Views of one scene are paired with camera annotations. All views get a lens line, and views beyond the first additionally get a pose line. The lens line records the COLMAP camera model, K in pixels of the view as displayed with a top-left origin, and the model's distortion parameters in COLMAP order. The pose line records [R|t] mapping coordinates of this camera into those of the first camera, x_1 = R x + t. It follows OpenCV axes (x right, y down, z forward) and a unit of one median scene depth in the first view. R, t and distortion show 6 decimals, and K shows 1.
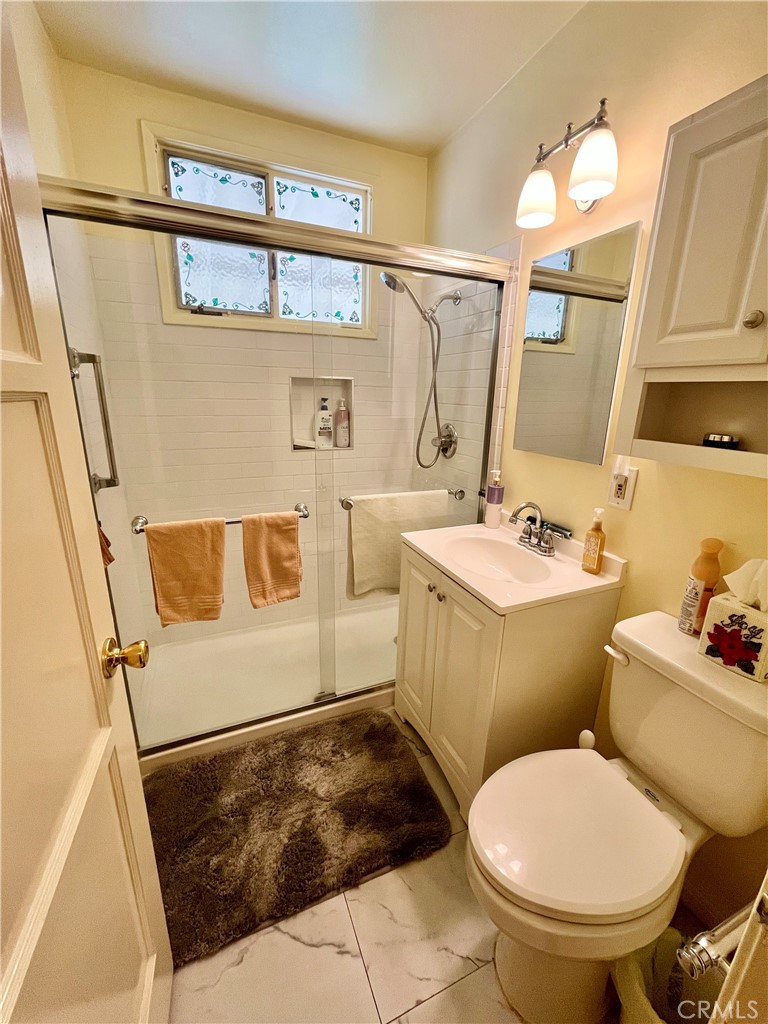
lens RADIAL K [[414.4, 0, 384.4], [0, 414.4, 507.8], [0, 0, 1]] dist [-0.007335, 0.000953]
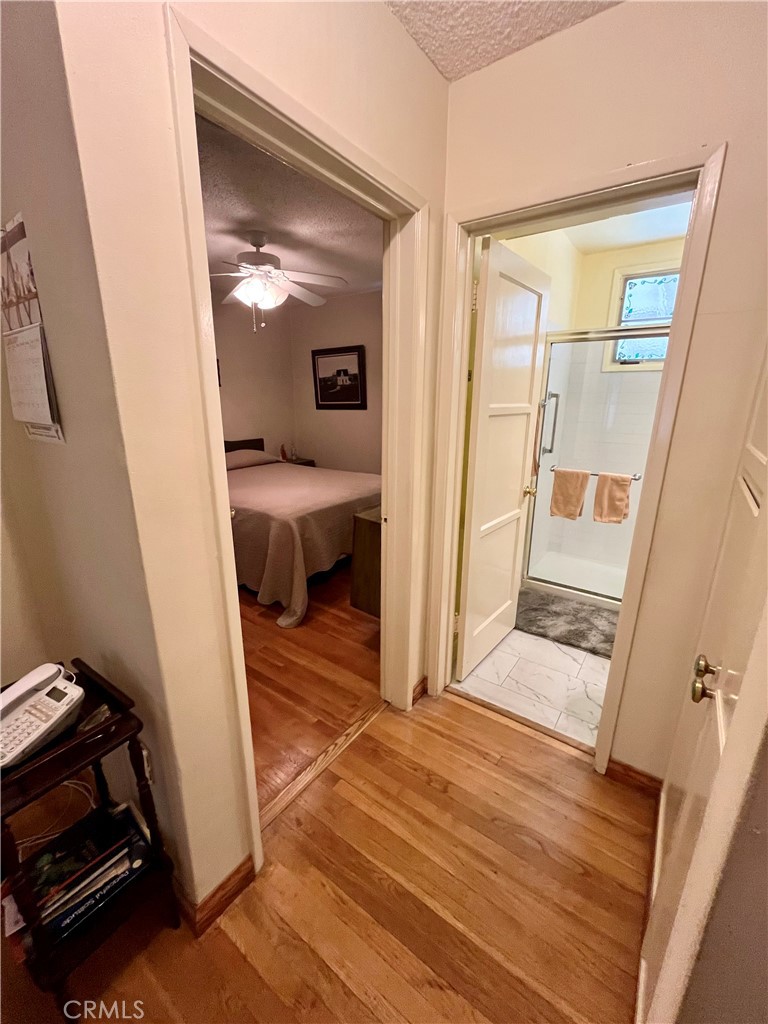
lens RADIAL K [[414.4, 0, 379.8], [0, 414.4, 509.9], [0, 0, 1]] dist [-0.007335, 0.000953]
pose [[0.501452, 0.211769, -0.838868, 0.820468], [-0.228825, 0.967518, 0.107461, 0.218436], [0.834377, 0.138067, 0.533622, -0.909888]]
